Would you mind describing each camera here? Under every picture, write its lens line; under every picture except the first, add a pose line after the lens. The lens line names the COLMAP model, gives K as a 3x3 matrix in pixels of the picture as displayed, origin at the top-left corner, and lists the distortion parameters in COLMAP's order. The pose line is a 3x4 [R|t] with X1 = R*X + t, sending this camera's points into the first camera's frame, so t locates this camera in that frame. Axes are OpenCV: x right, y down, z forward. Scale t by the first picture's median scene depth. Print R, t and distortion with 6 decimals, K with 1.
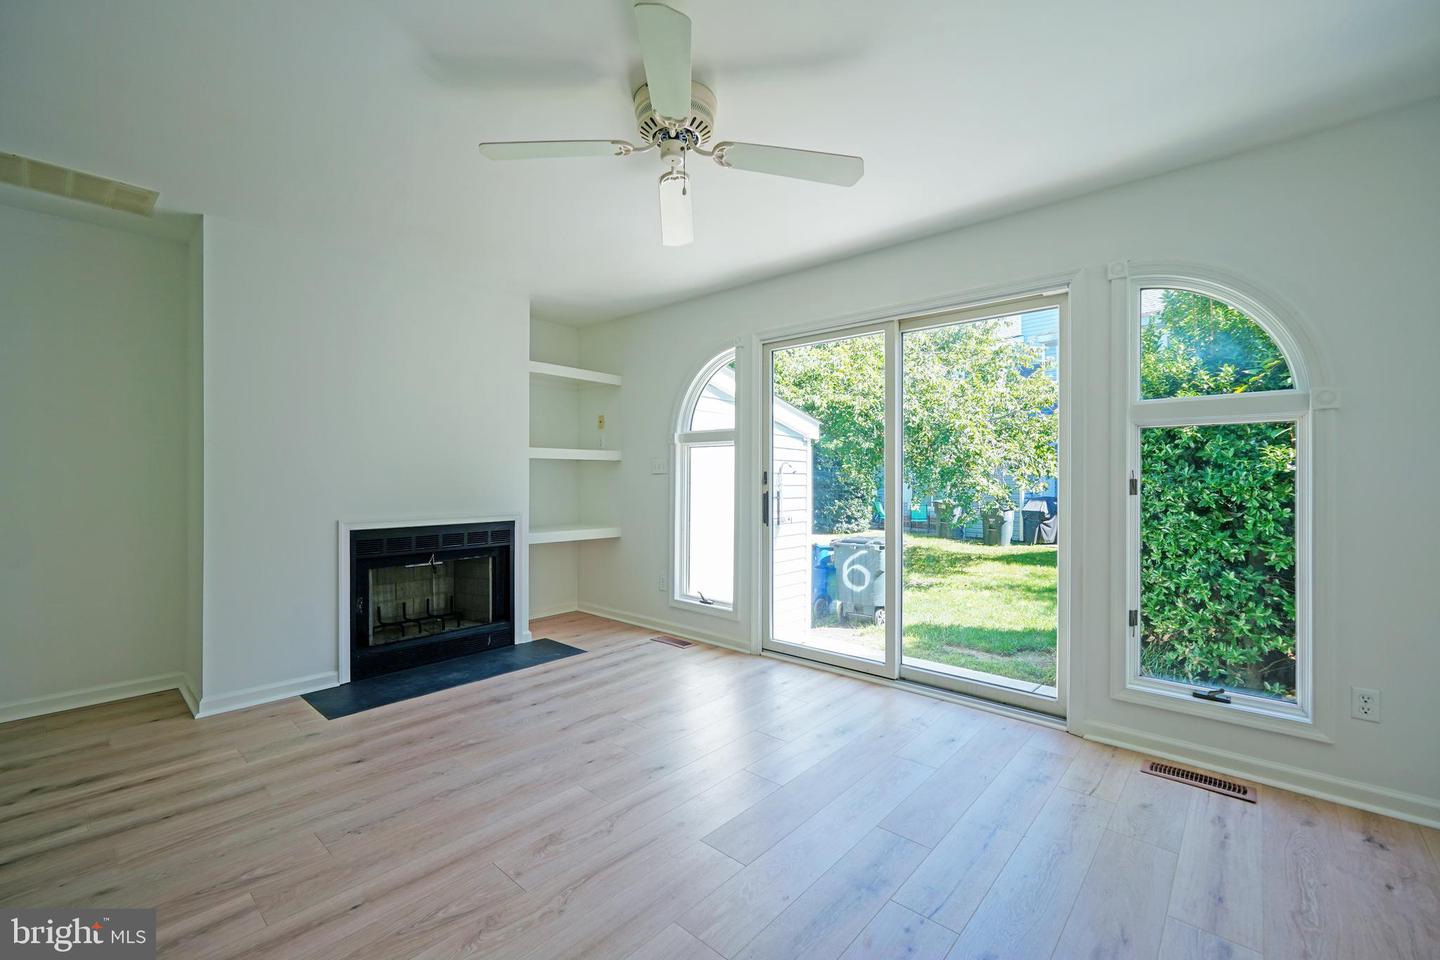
lens RADIAL K [[606.6, 0, 710.2], [0, 606.6, 475.6], [0, 0, 1]] dist [-0.012276, 0.004321]
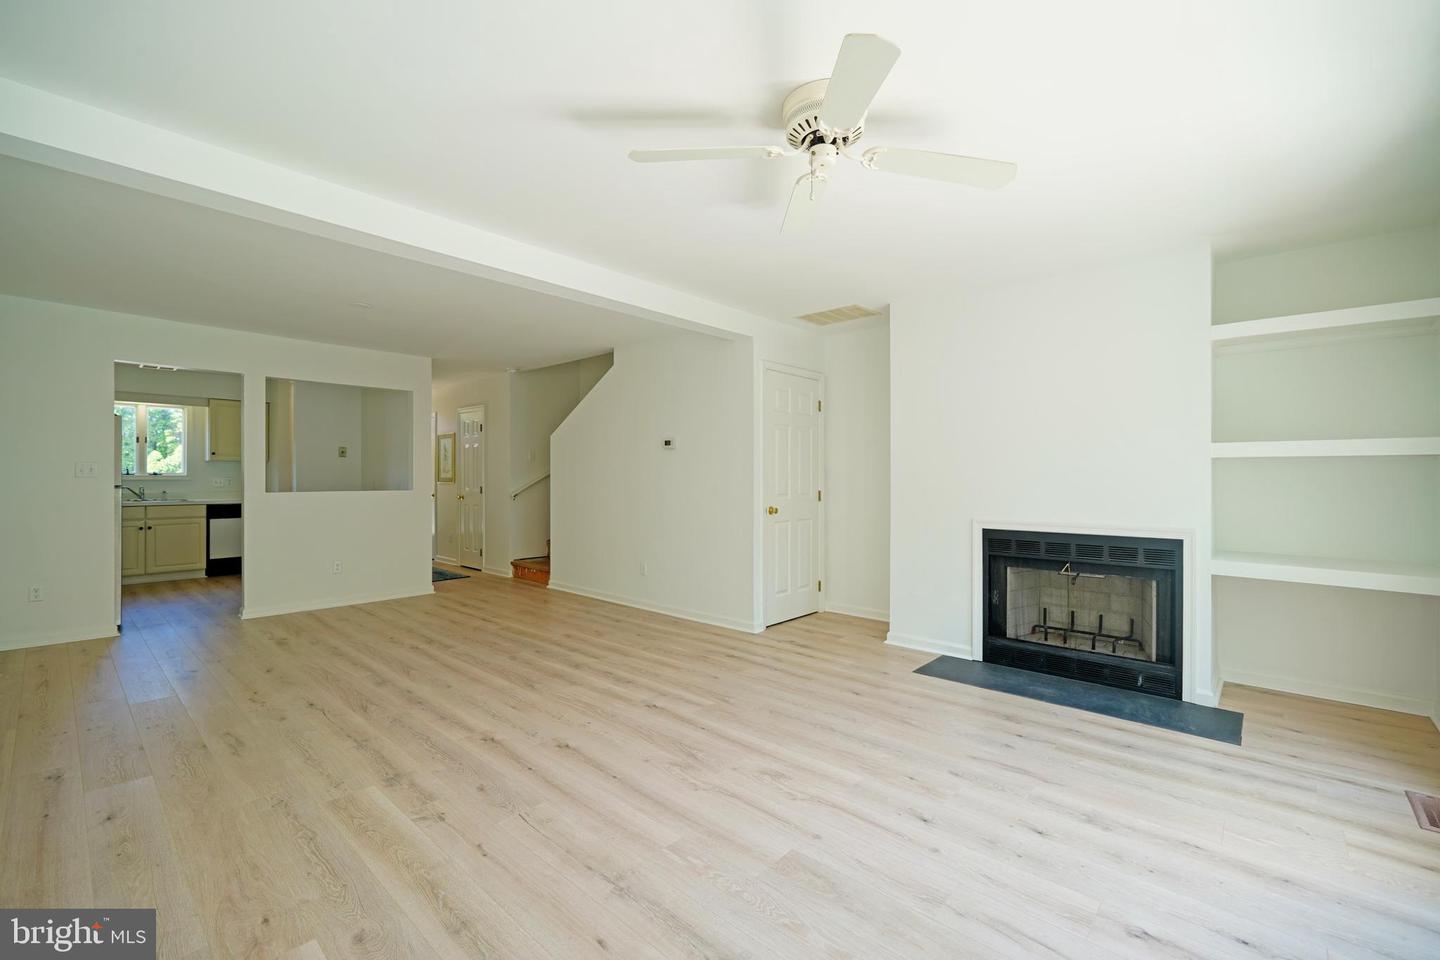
lens RADIAL K [[612.2, 0, 714.8], [0, 612.2, 479.3], [0, 0, 1]] dist [-0.002937, 0.004979]
pose [[-0.012658, 0.002017, -0.999918, 0.468334], [0.001297, 0.999997, 0.002001, -0.004982], [0.999919, -0.001271, -0.012660, 0.415843]]
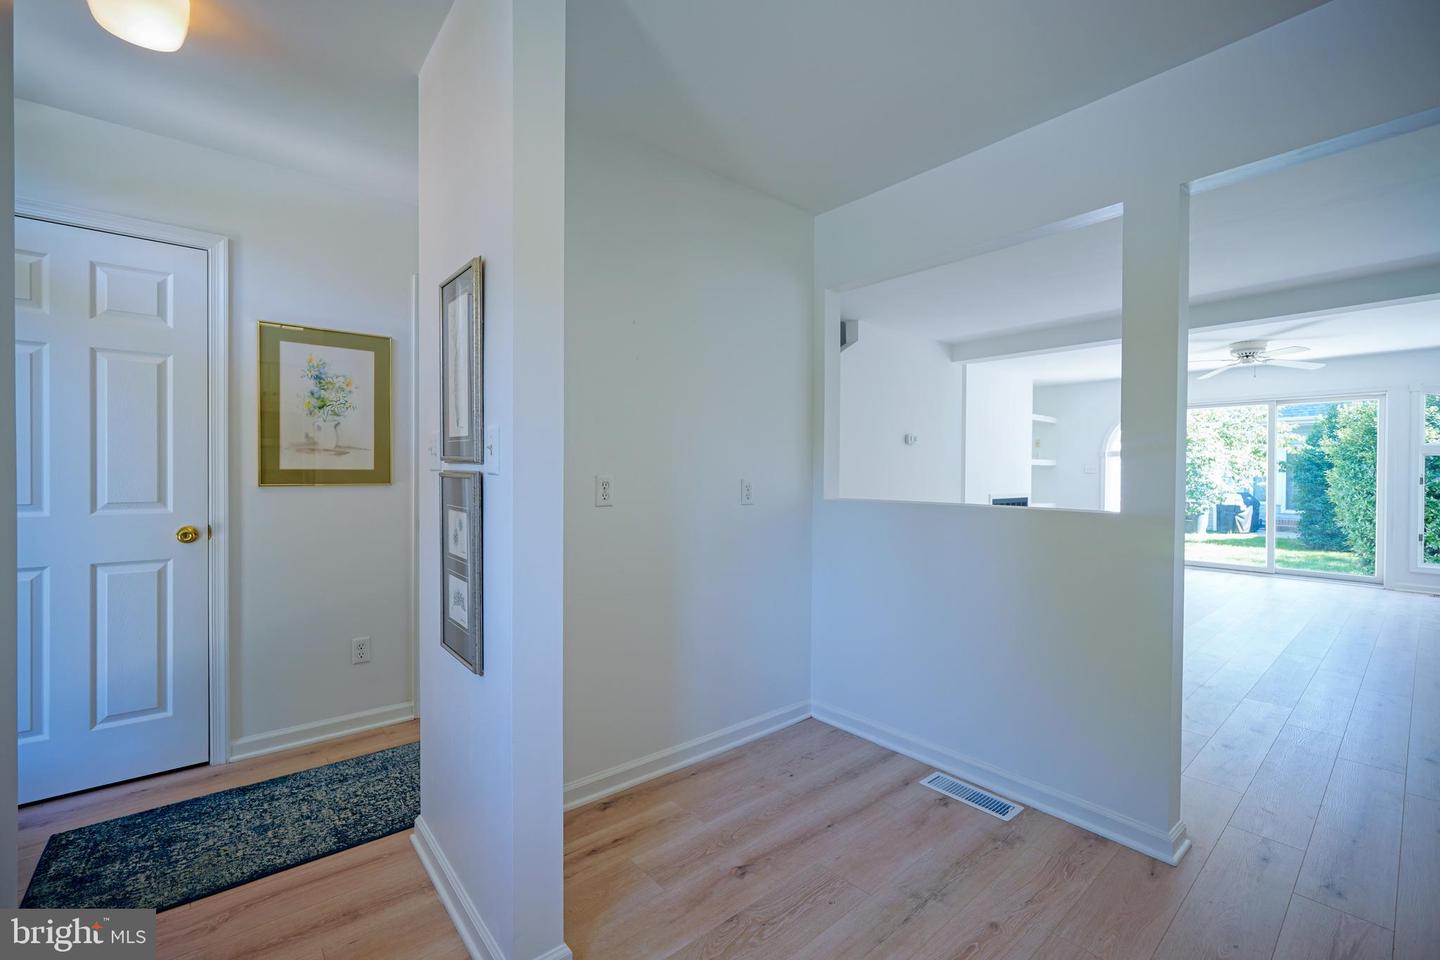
lens RADIAL K [[608.9, 0, 712.3], [0, 608.9, 480.4], [0, 0, 1]] dist [-0.000642, 0.000982]
pose [[0.991346, 0.006943, -0.131092, -1.070518], [-0.005136, 0.999887, 0.014117, -0.001891], [0.131175, -0.013322, 0.991270, -1.060988]]
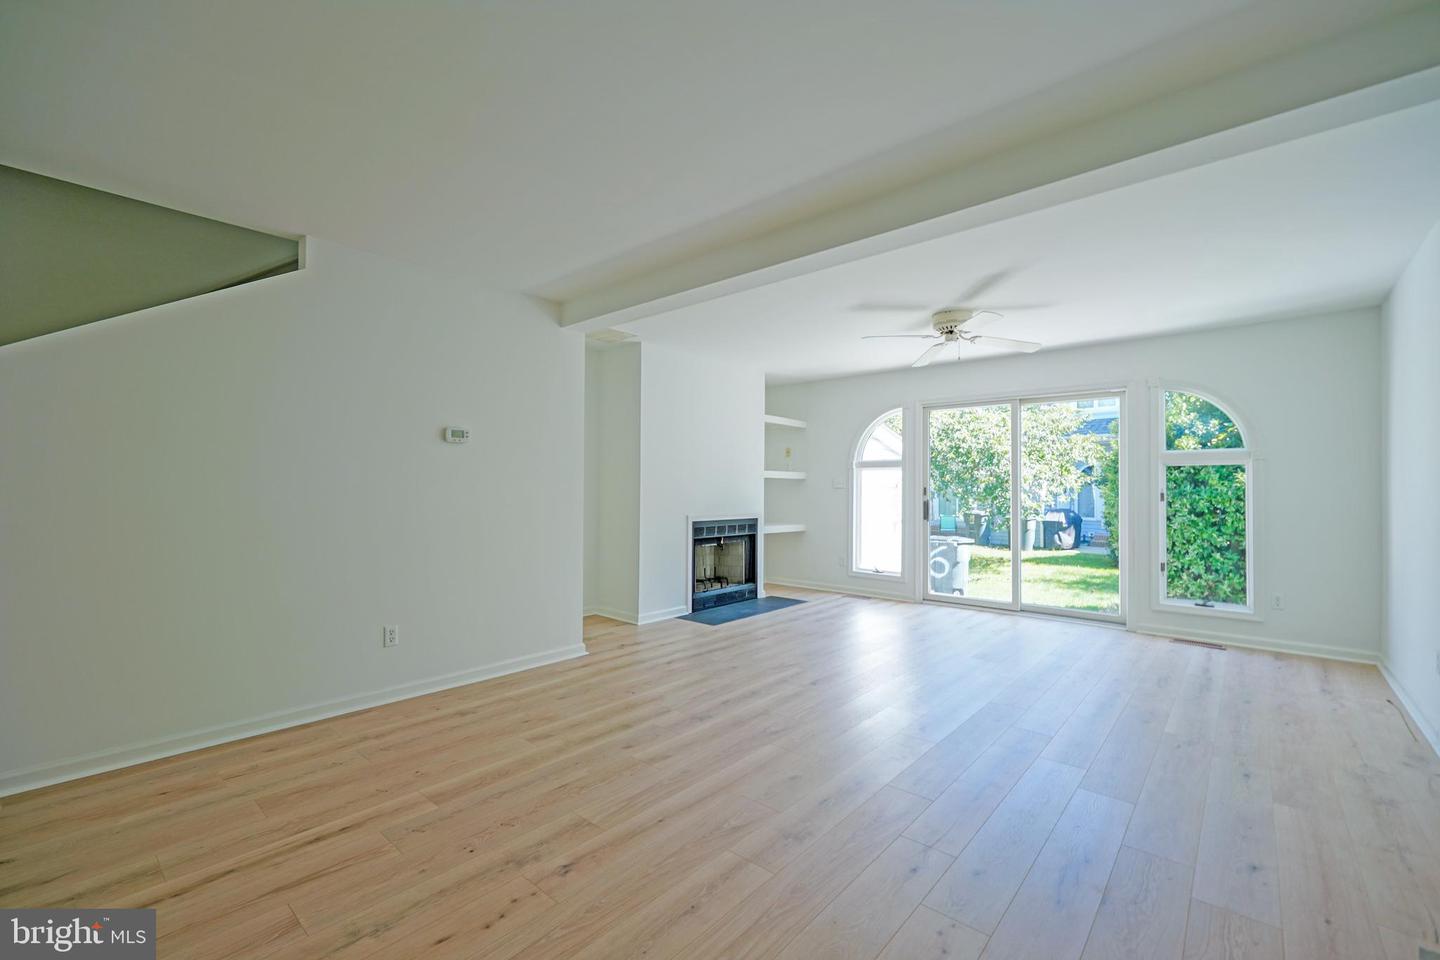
lens RADIAL K [[608.9, 0, 712.3], [0, 608.9, 480.4], [0, 0, 1]] dist [-0.000642, 0.000982]
pose [[0.999930, 0.005114, 0.010640, -0.457677], [-0.004967, 0.999893, -0.013765, -0.000001], [-0.010710, 0.013712, 0.999849, -0.559984]]
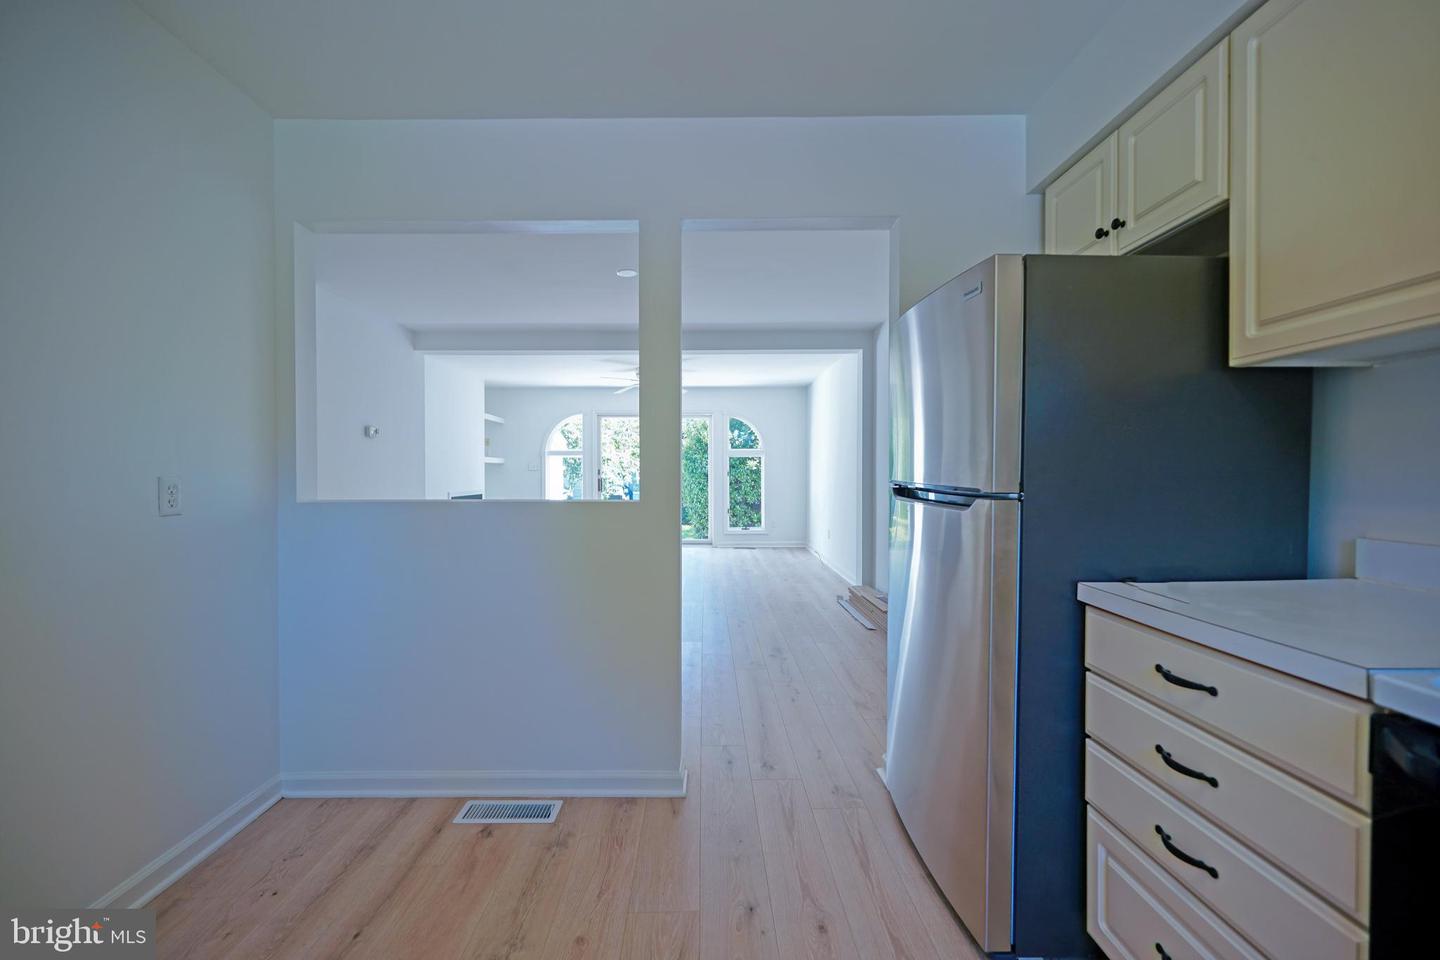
lens RADIAL K [[608.9, 0, 712.3], [0, 608.9, 480.4], [0, 0, 1]] dist [-0.000642, 0.000982]
pose [[0.734931, -0.012106, 0.678034, -1.125410], [0.003100, 0.999890, 0.014492, 0.003134], [-0.678135, -0.008549, 0.734888, -0.983357]]
